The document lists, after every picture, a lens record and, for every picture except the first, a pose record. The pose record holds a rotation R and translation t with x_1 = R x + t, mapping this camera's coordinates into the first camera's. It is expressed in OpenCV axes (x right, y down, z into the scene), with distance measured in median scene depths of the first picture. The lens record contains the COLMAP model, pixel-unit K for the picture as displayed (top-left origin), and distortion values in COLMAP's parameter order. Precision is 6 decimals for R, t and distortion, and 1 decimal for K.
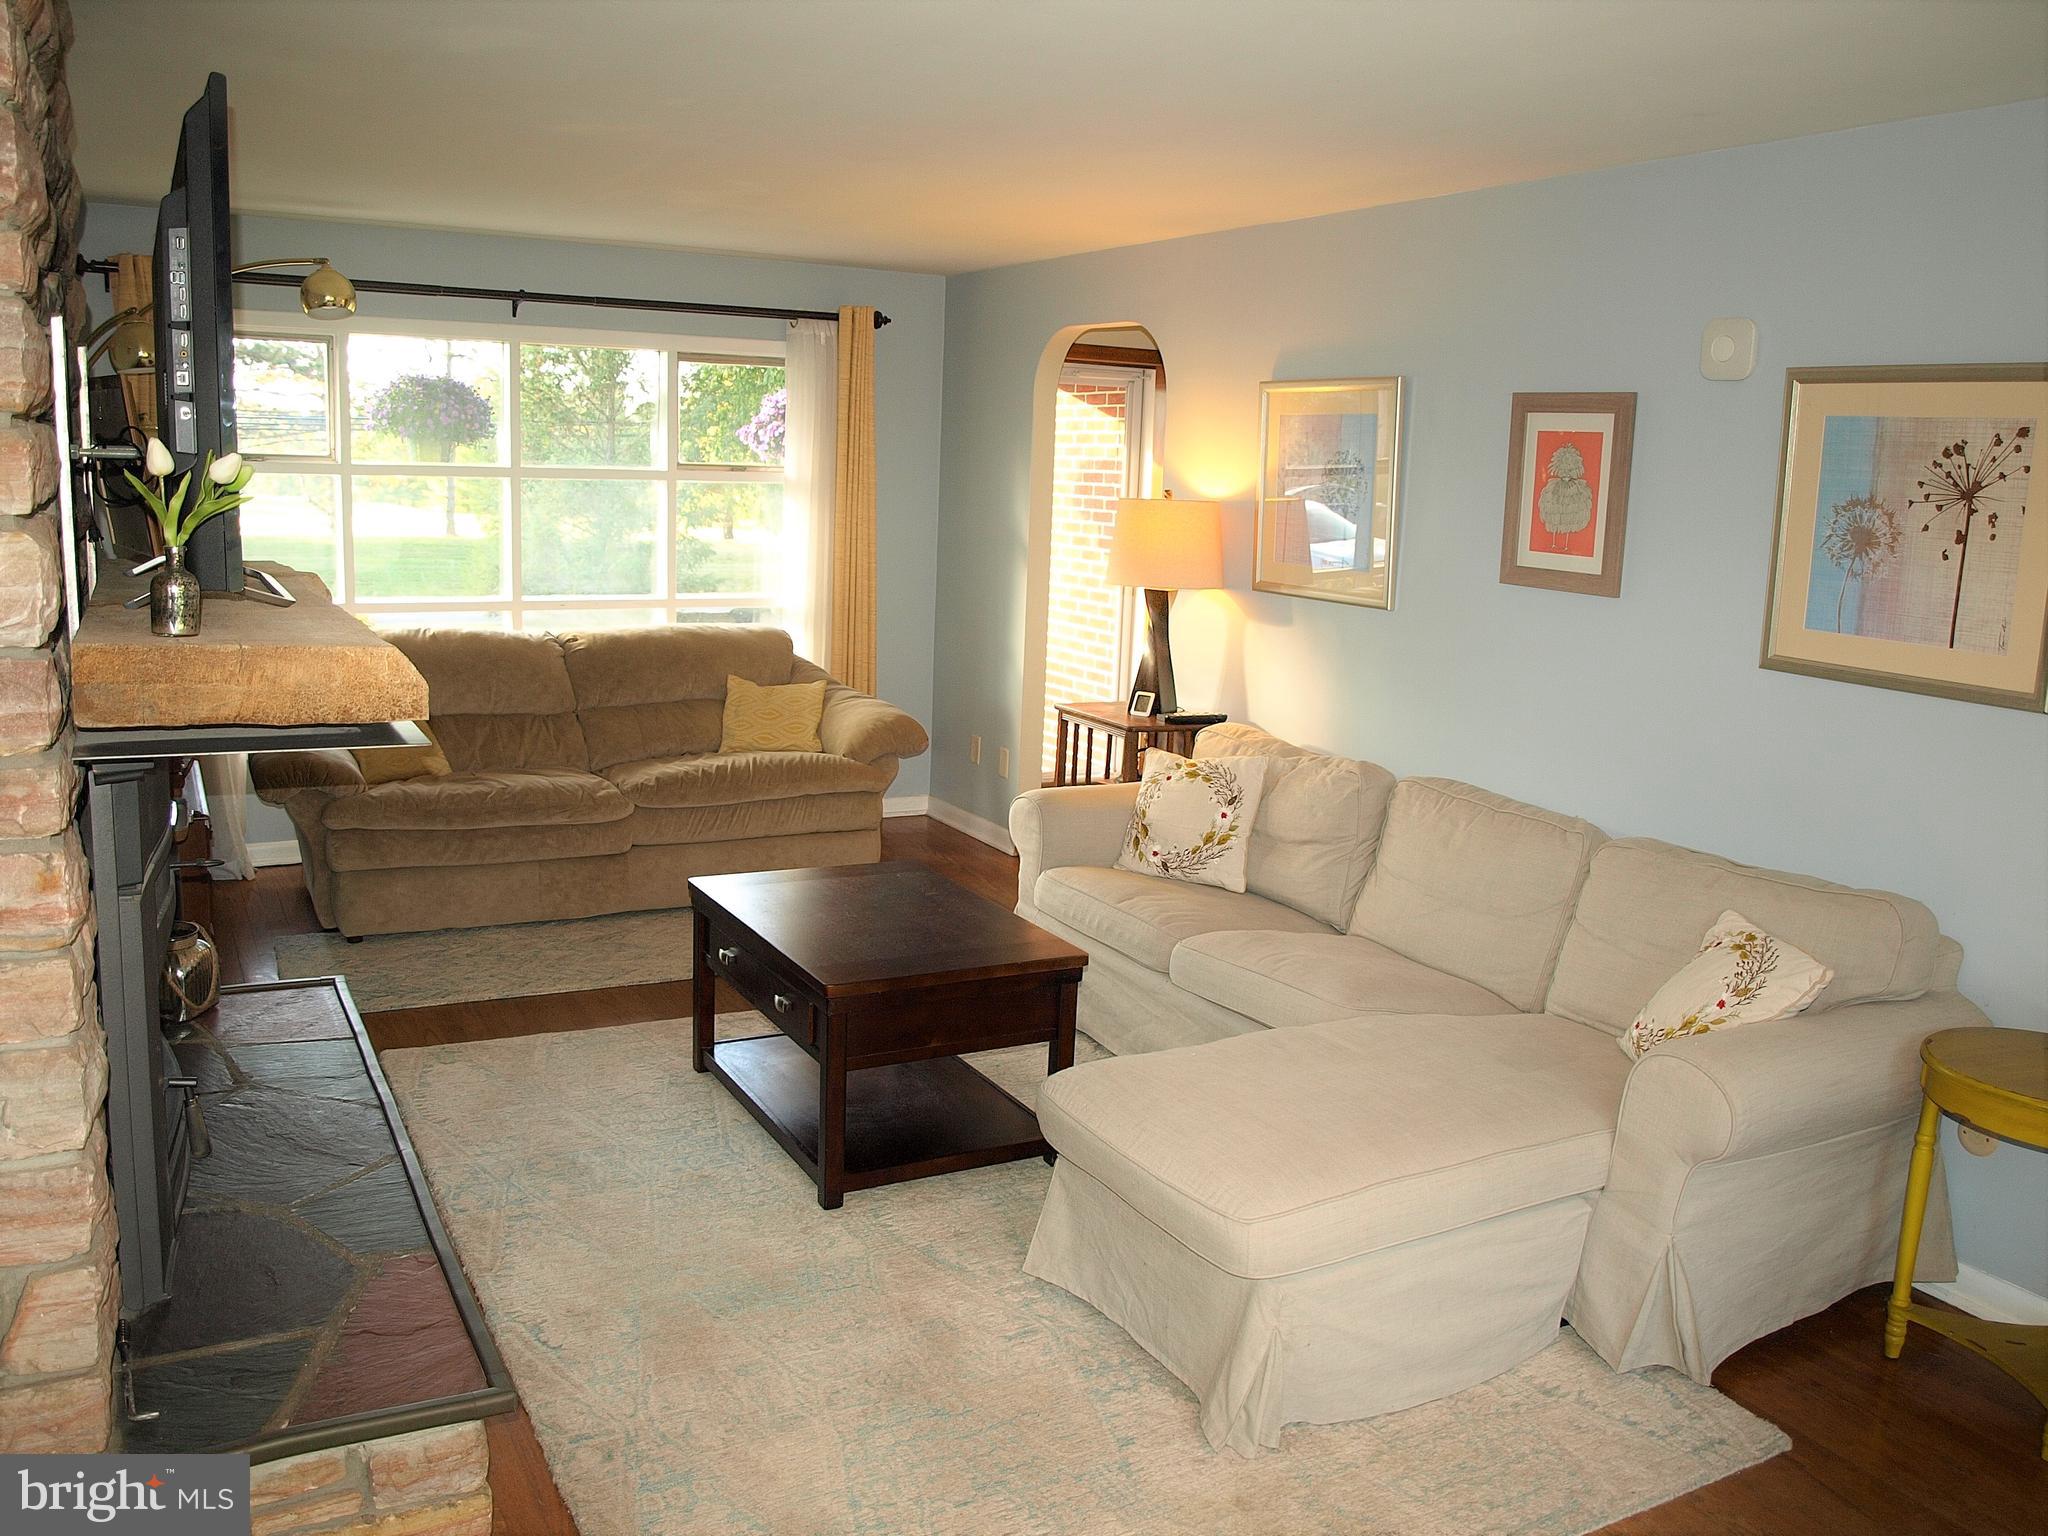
lens RADIAL K [[1639.3, 0, 1024.0], [0, 1639.3, 768.0], [0, 0, 1]] dist [-0.097005, 0.012184]
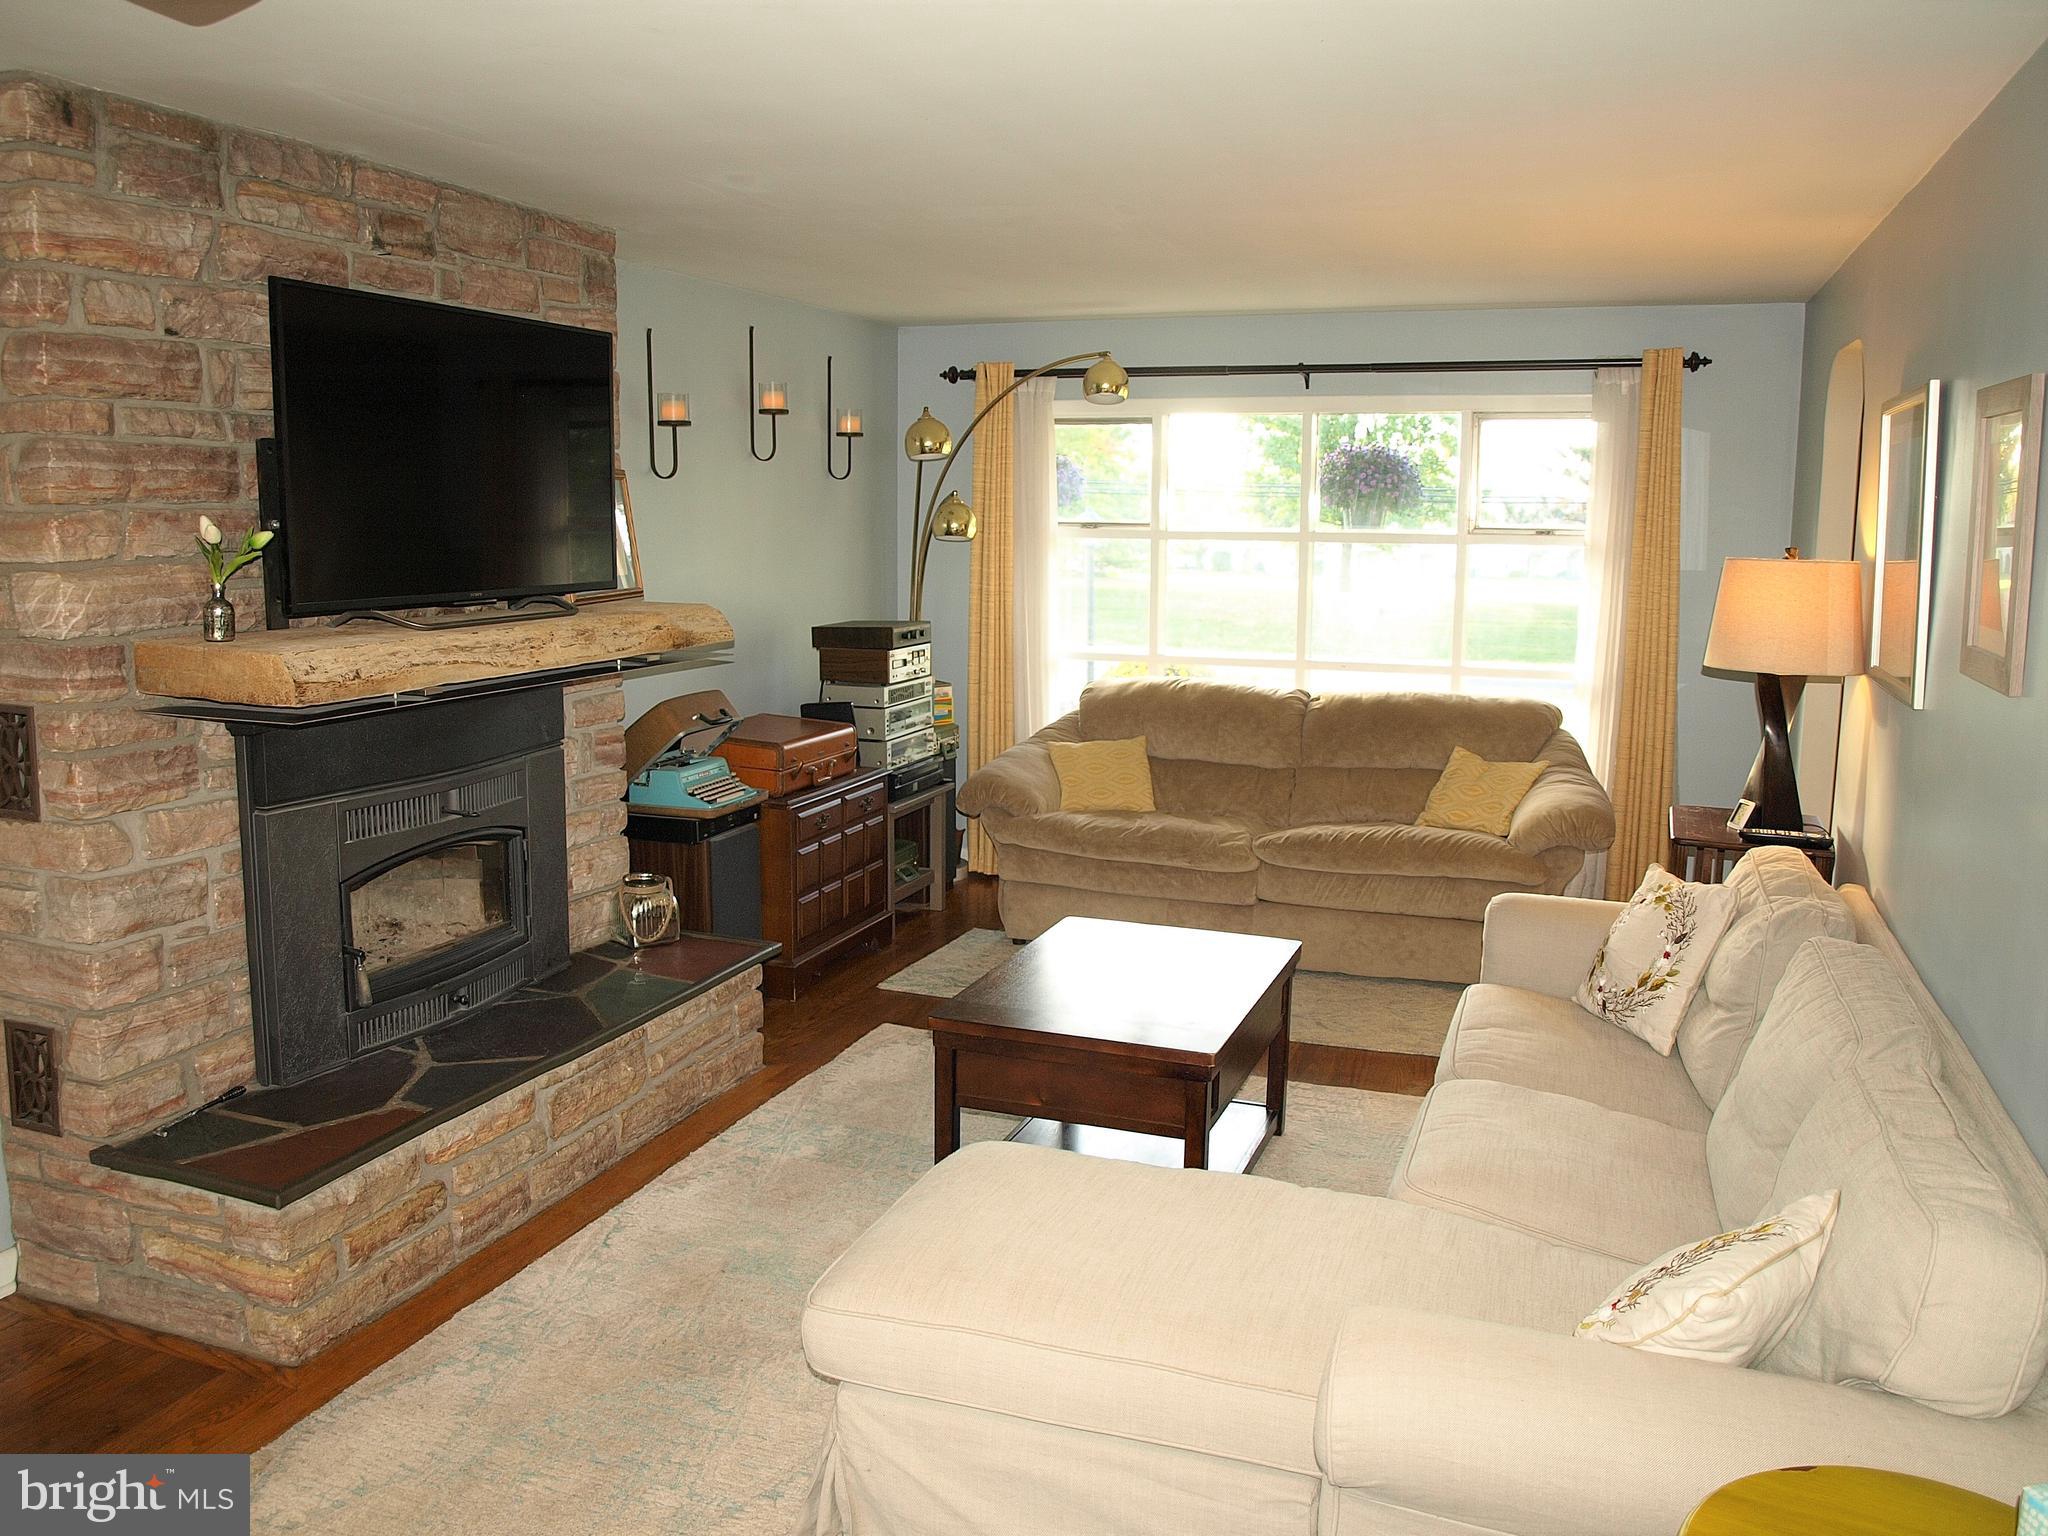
lens RADIAL K [[1639.3, 0, 1024.0], [0, 1639.3, 768.0], [0, 0, 1]] dist [-0.097005, 0.012184]
pose [[0.641118, 0.085427, -0.762673, 0.523870], [-0.121343, 0.992568, 0.009174, -0.030942], [0.757788, 0.086664, 0.646720, 0.266652]]
